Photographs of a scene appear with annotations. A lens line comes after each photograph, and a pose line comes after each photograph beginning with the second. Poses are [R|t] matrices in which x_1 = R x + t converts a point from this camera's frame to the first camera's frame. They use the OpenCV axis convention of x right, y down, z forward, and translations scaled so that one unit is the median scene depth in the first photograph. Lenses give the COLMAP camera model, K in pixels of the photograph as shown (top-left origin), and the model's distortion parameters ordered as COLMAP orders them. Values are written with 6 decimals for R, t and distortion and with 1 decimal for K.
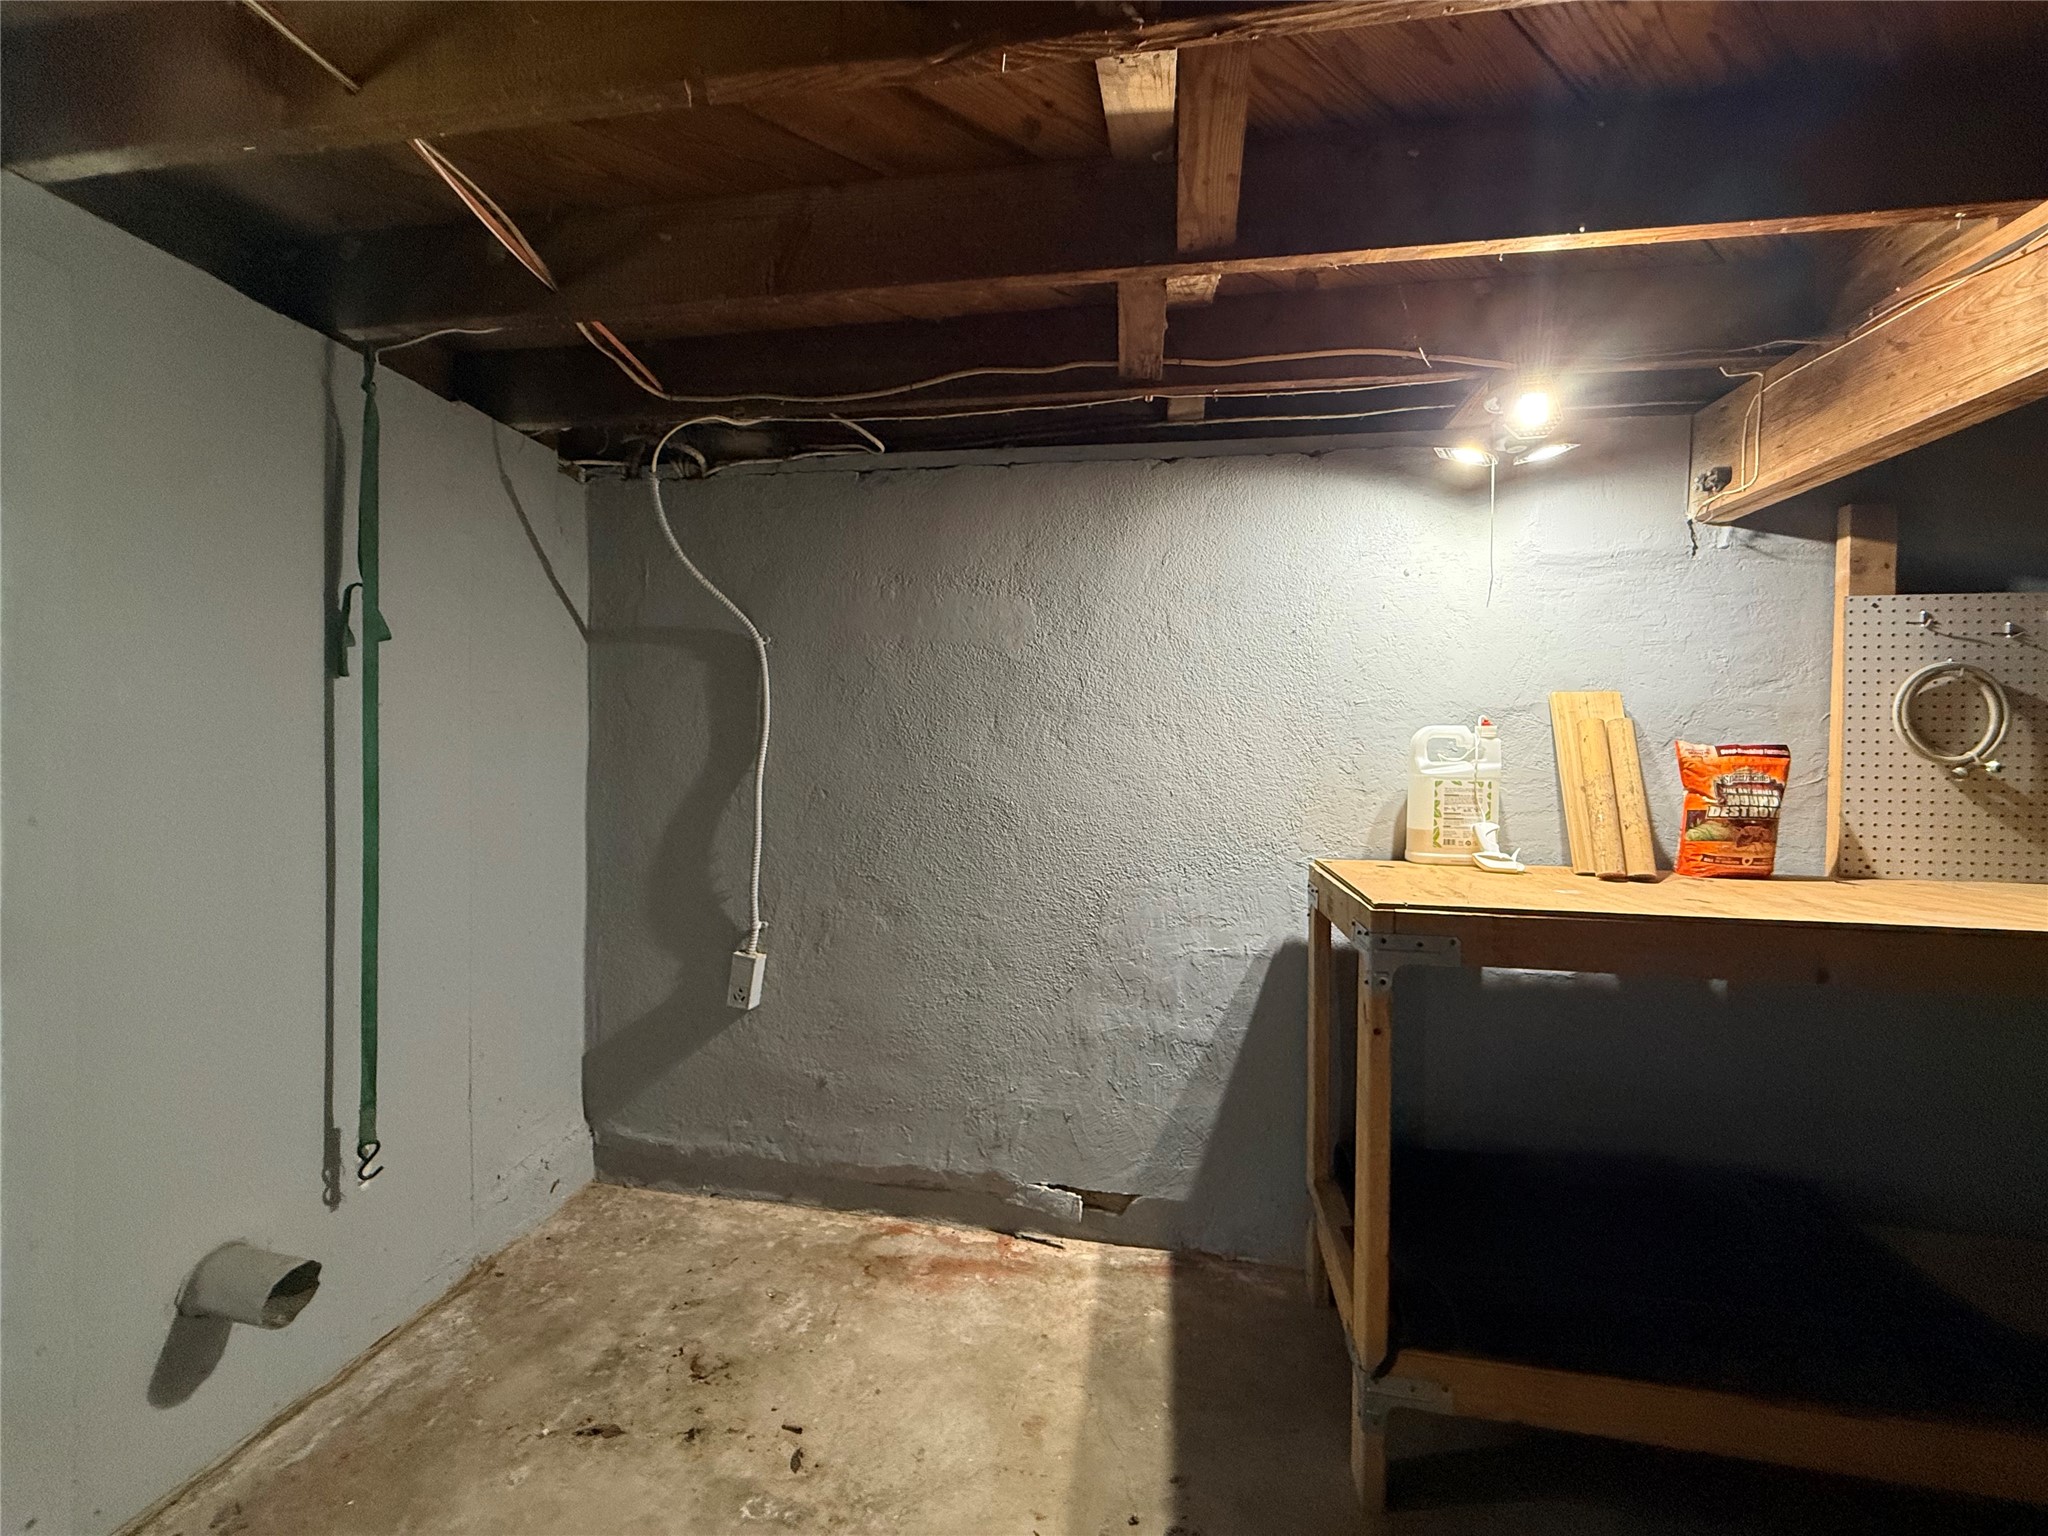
lens RADIAL K [[822.9, 0, 1024.7], [0, 822.9, 760.8], [0, 0, 1]] dist [0.009015, 0.000400]
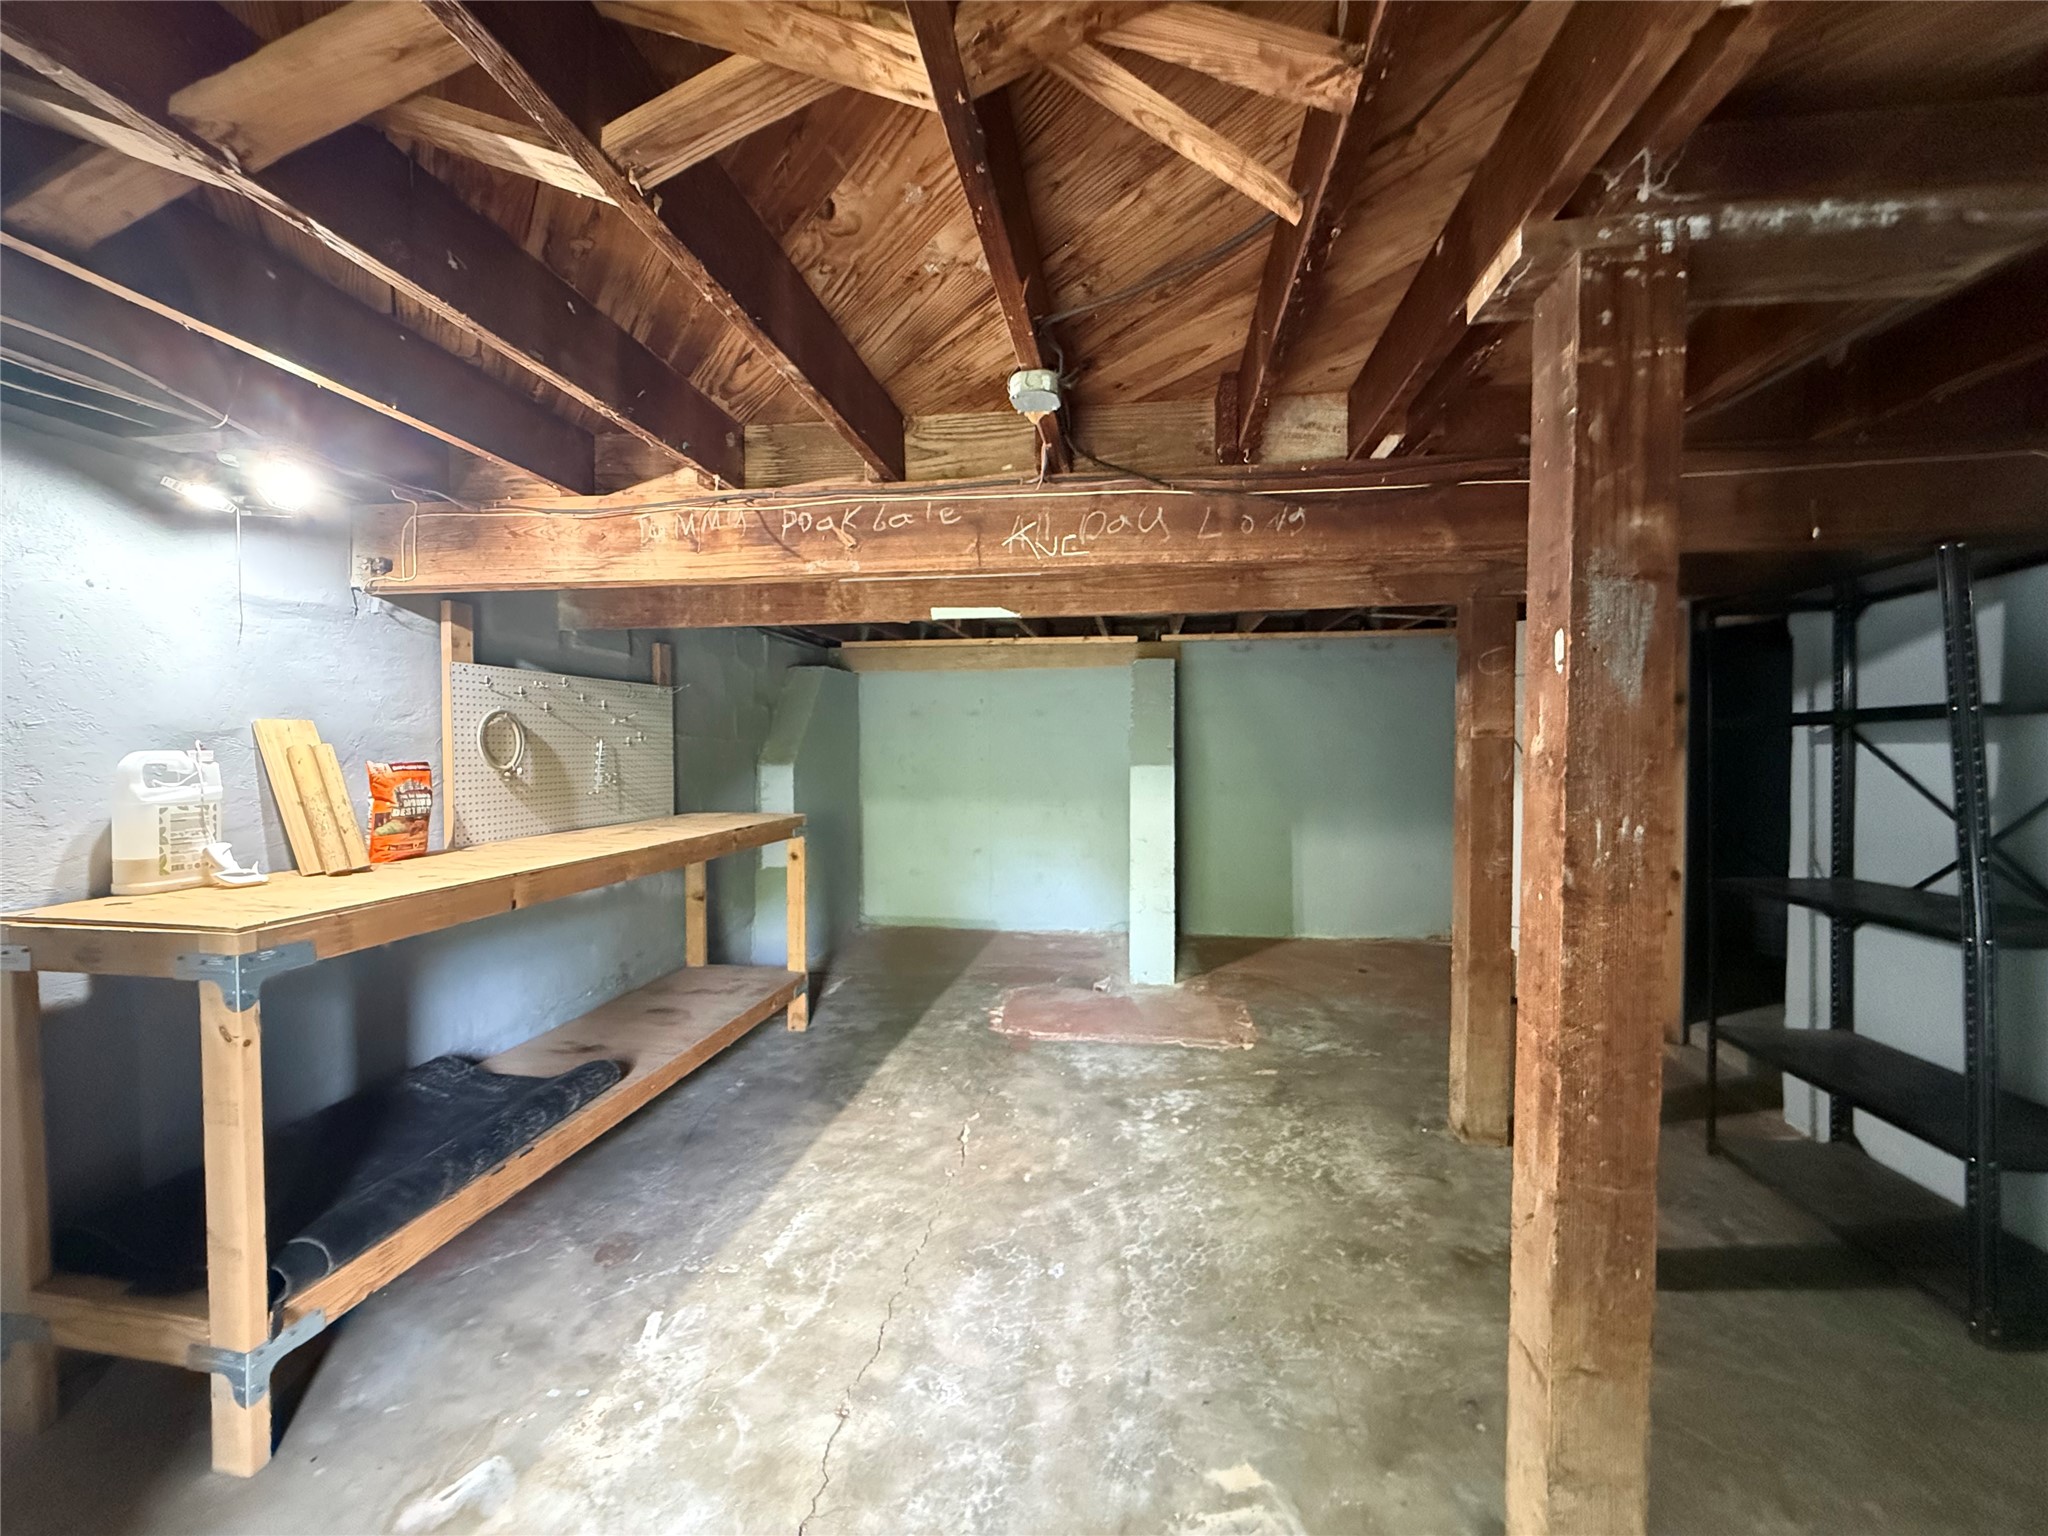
lens RADIAL K [[822.9, 0, 1020.7], [0, 822.9, 764.9], [0, 0, 1]] dist [0.009015, 0.000400]
pose [[-0.003549, -0.037501, 0.999290, -0.524662], [0.004869, 0.999284, 0.037518, -0.062783], [-0.999982, 0.004999, -0.003364, -0.028418]]
